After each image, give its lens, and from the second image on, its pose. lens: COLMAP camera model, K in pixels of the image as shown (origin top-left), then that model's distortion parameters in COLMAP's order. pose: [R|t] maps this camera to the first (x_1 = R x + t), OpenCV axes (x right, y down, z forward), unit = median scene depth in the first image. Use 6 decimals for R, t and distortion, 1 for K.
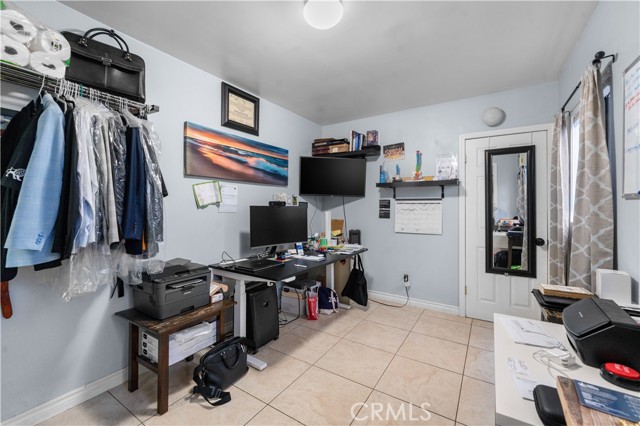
lens RADIAL K [[260.6, 0, 317.8], [0, 260.6, 206.2], [0, 0, 1]] dist [0.004230, 0.000083]
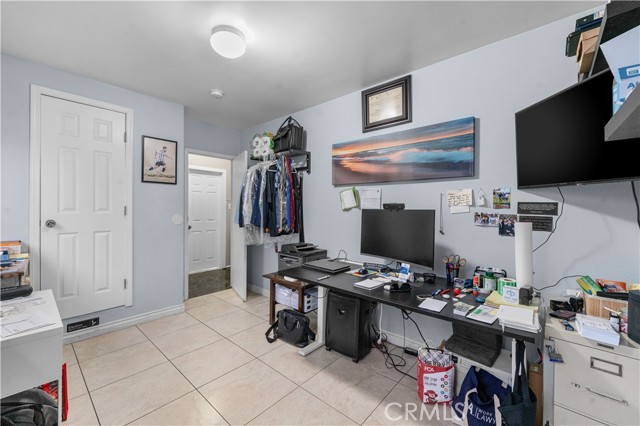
lens RADIAL K [[260.6, 0, 316.4], [0, 260.6, 211.0], [0, 0, 1]] dist [0.004230, 0.000083]
pose [[-0.138684, 0.003604, -0.990330, 0.670289], [-0.010075, 0.999936, 0.005050, 0.002605], [0.990285, 0.010678, -0.138639, 0.920651]]
